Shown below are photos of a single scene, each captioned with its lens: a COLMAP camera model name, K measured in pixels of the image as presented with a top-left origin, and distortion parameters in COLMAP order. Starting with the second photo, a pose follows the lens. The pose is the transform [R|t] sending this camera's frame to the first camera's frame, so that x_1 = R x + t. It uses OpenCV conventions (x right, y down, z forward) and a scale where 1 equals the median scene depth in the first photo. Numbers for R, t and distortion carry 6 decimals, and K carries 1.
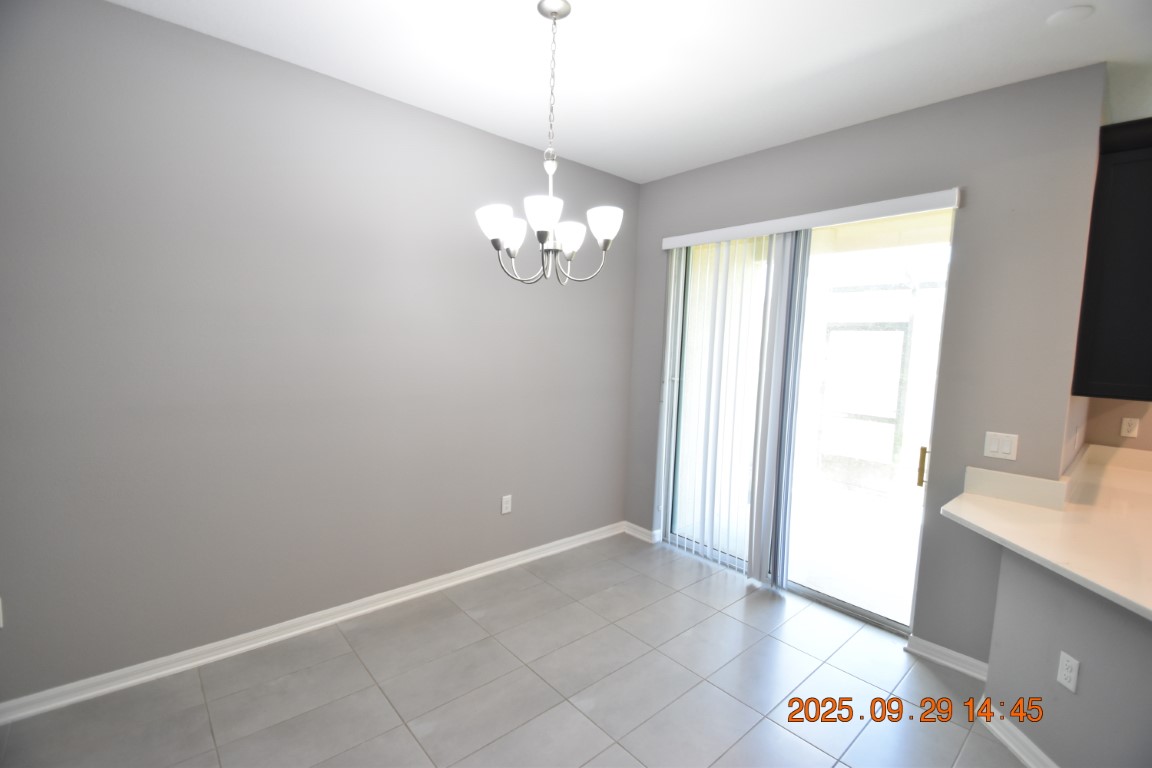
lens RADIAL K [[505.1, 0, 573.7], [0, 505.1, 391.5], [0, 0, 1]] dist [0.012627, -0.016545]
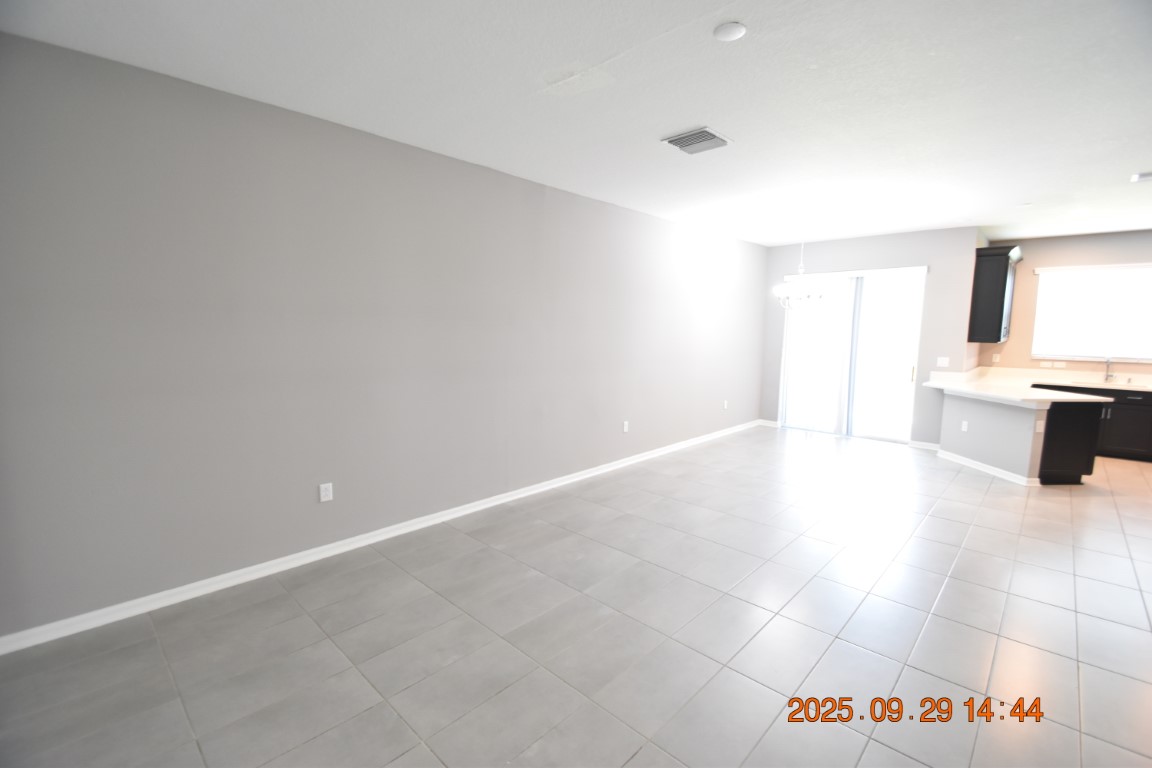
lens RADIAL K [[505.1, 0, 573.7], [0, 505.1, 391.5], [0, 0, 1]] dist [0.012627, -0.016545]
pose [[0.995893, -0.040835, 0.080808, -1.020194], [0.037937, 0.998592, 0.037080, 0.066786], [-0.082208, -0.033862, 0.996040, -1.166554]]
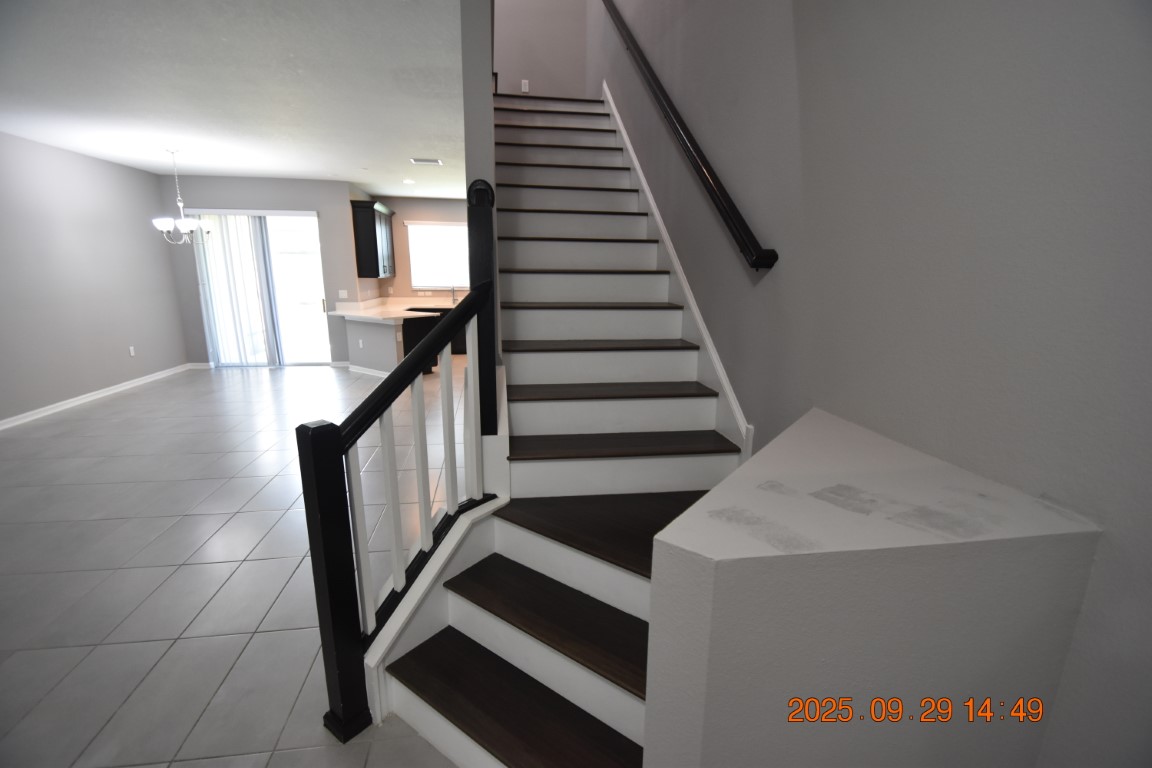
lens RADIAL K [[505.1, 0, 573.7], [0, 505.1, 391.5], [0, 0, 1]] dist [0.012627, -0.016545]
pose [[0.535208, -0.222457, 0.814902, -0.901311], [0.087841, 0.974127, 0.208232, 0.128589], [-0.840141, -0.039866, 0.540901, -1.581456]]
